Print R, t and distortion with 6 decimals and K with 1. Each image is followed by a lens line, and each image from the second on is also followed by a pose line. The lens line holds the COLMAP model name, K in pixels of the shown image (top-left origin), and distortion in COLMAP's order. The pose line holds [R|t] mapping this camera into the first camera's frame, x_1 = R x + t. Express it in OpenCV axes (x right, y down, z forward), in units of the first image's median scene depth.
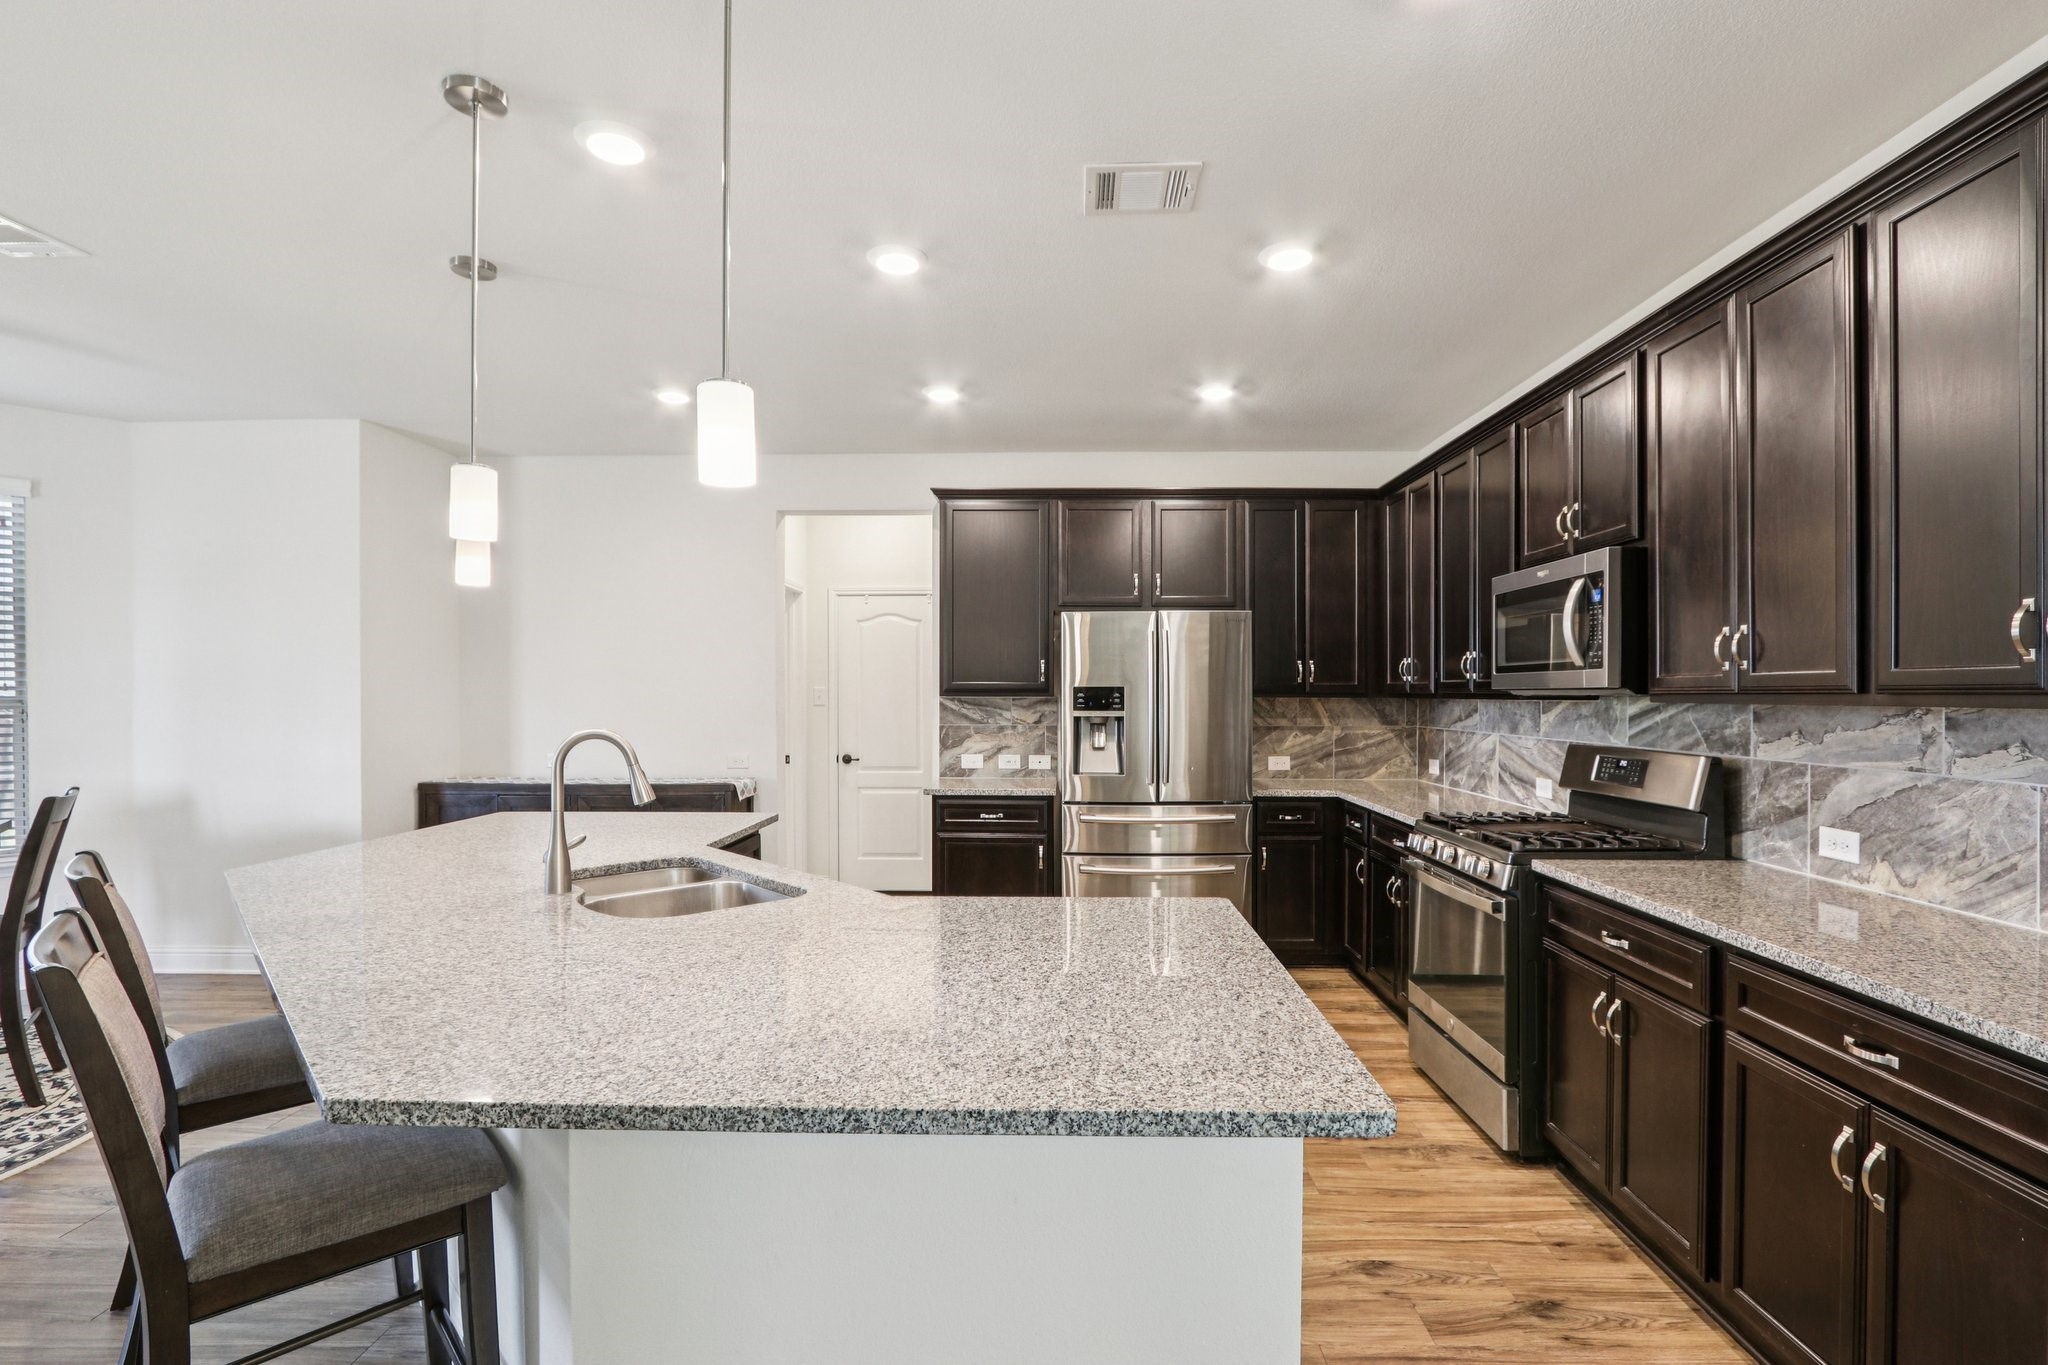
lens RADIAL K [[955.3, 0, 1031.5], [0, 955.3, 690.7], [0, 0, 1]] dist [-0.013456, 0.001056]
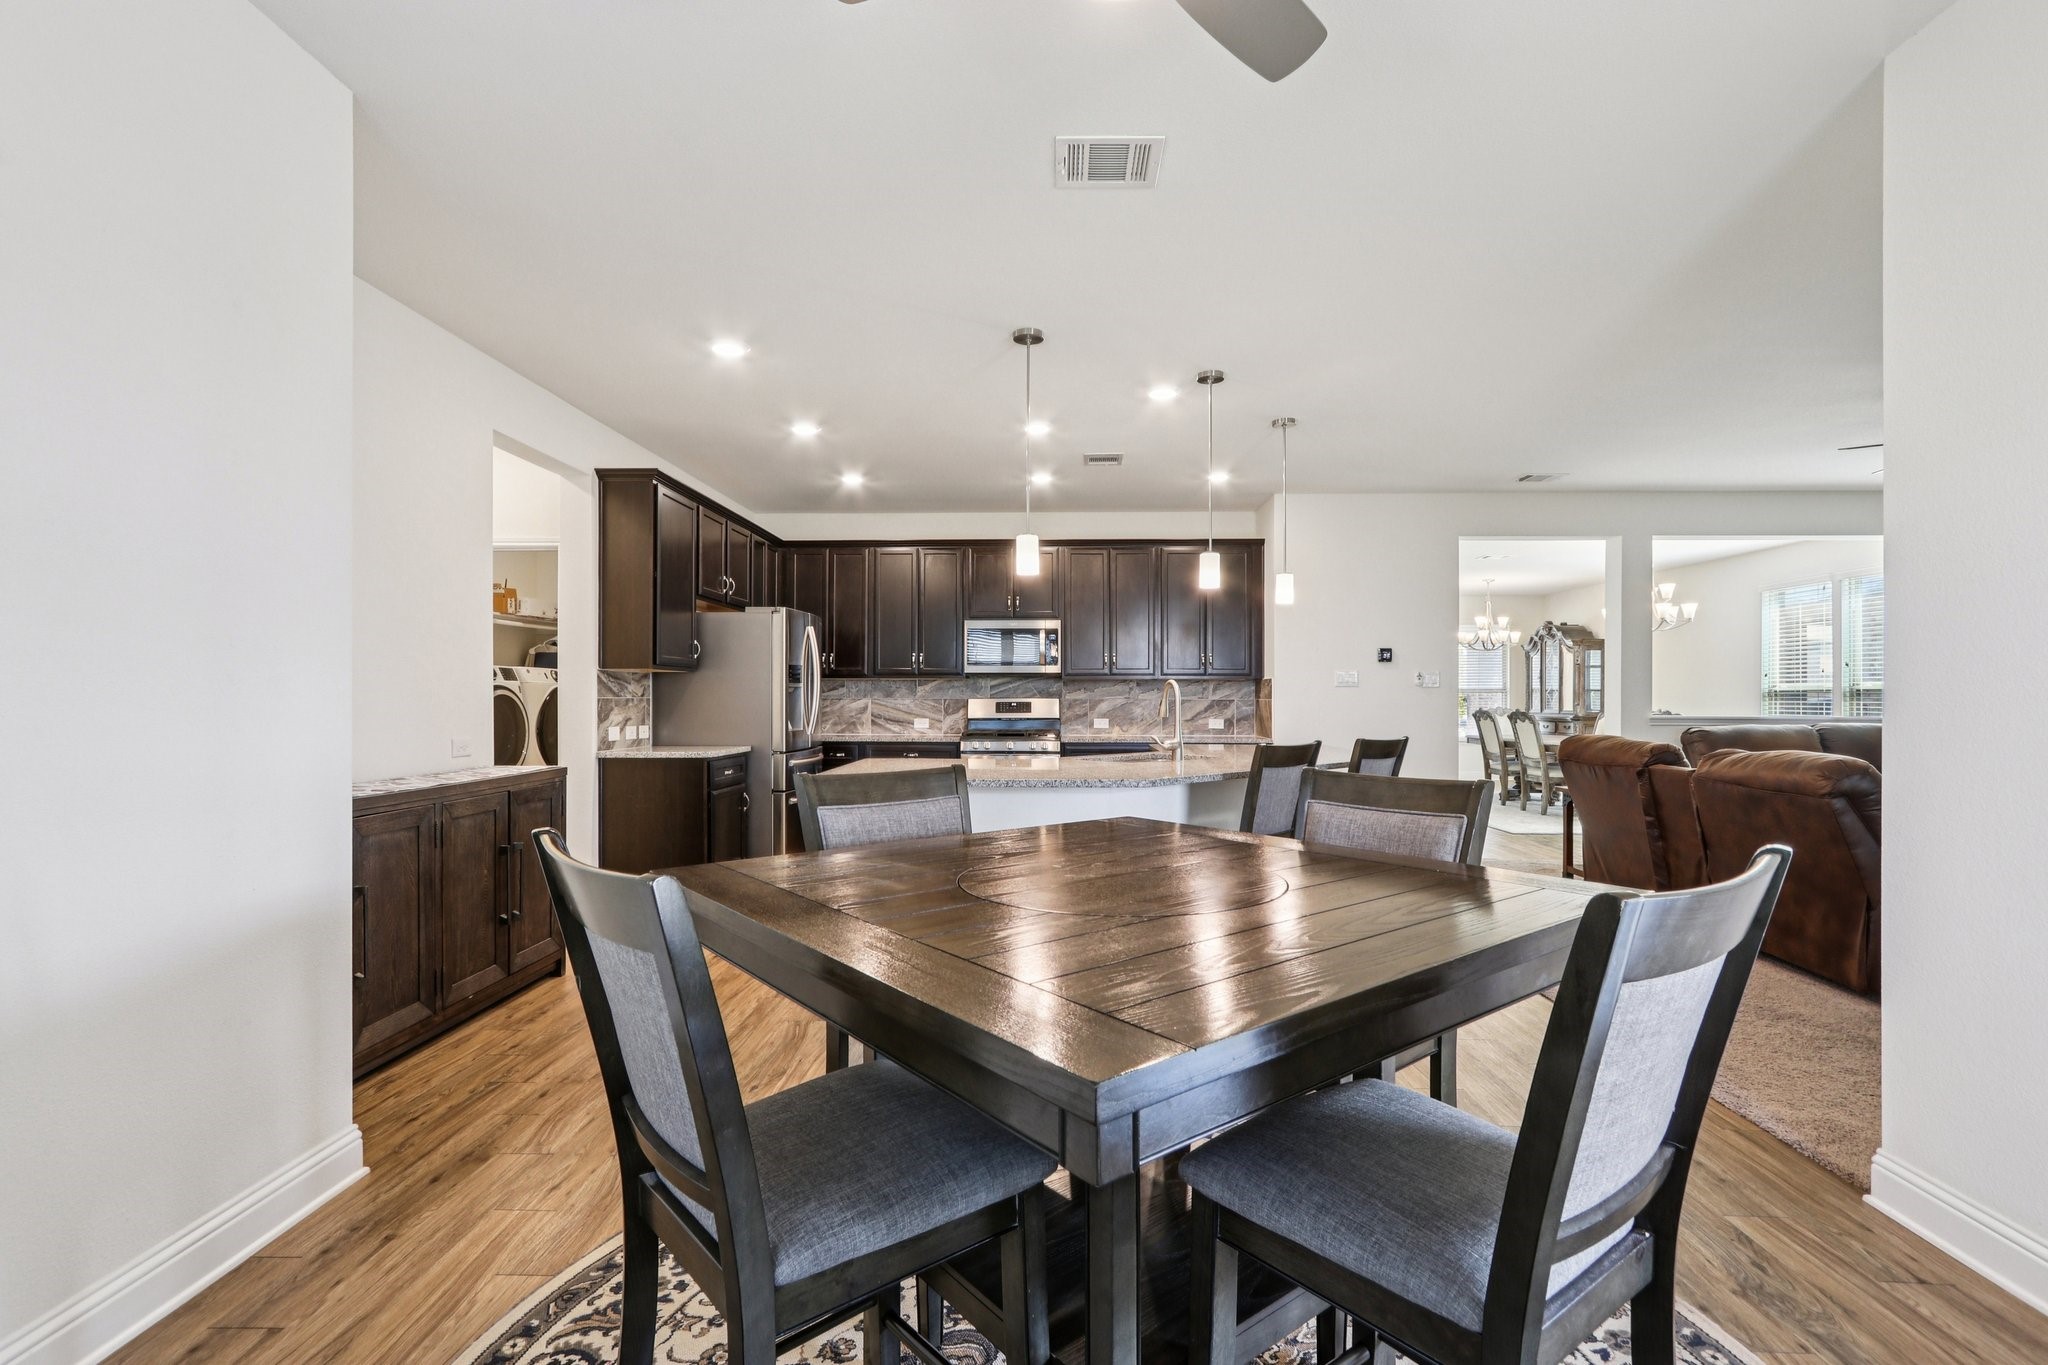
lens RADIAL K [[950.8, 0, 1024.7], [0, 950.8, 688.1], [0, 0, 1]] dist [-0.000560, -0.000023]
pose [[0.016047, 0.006750, 0.999848, -1.513064], [-0.004620, 0.999967, -0.006677, 0.042582], [-0.999861, -0.004512, 0.016077, 0.775959]]
